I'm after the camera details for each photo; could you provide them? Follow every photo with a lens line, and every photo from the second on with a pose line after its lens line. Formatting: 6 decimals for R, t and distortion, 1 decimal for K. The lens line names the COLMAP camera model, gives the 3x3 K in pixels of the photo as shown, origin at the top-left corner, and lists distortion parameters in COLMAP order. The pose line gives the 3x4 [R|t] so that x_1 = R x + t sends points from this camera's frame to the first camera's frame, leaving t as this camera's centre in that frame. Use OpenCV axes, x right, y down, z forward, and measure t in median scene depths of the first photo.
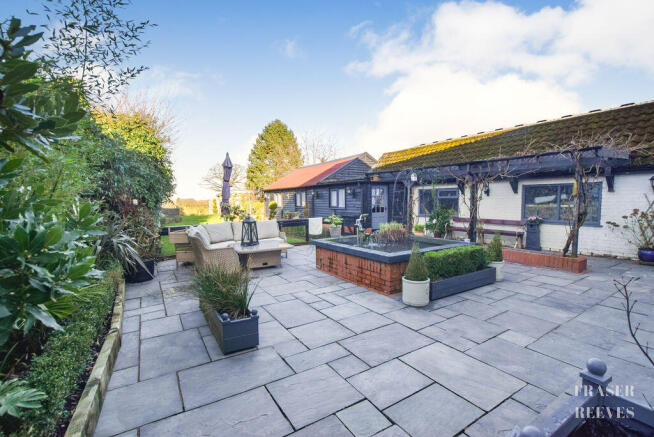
lens RADIAL K [[289.5, 0, 327.0], [0, 289.5, 218.5], [0, 0, 1]] dist [-0.026299, 0.000397]
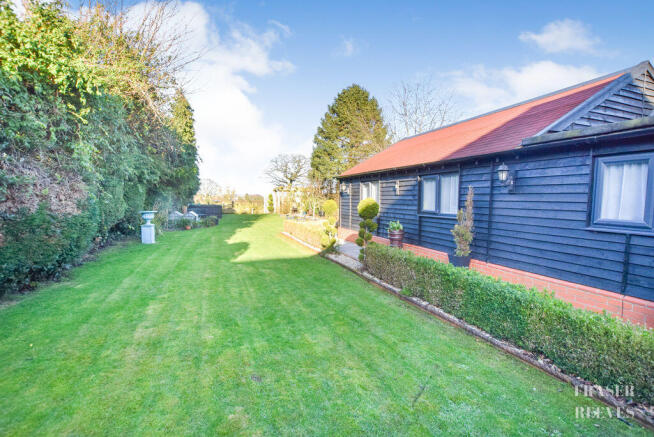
lens RADIAL K [[289.5, 0, 327.0], [0, 289.5, 218.5], [0, 0, 1]] dist [-0.026299, 0.000397]
pose [[0.976810, 0.036460, -0.210981, -0.080582], [-0.035111, 0.999332, 0.010136, -0.016917], [0.211210, -0.002493, 0.977438, 0.301416]]
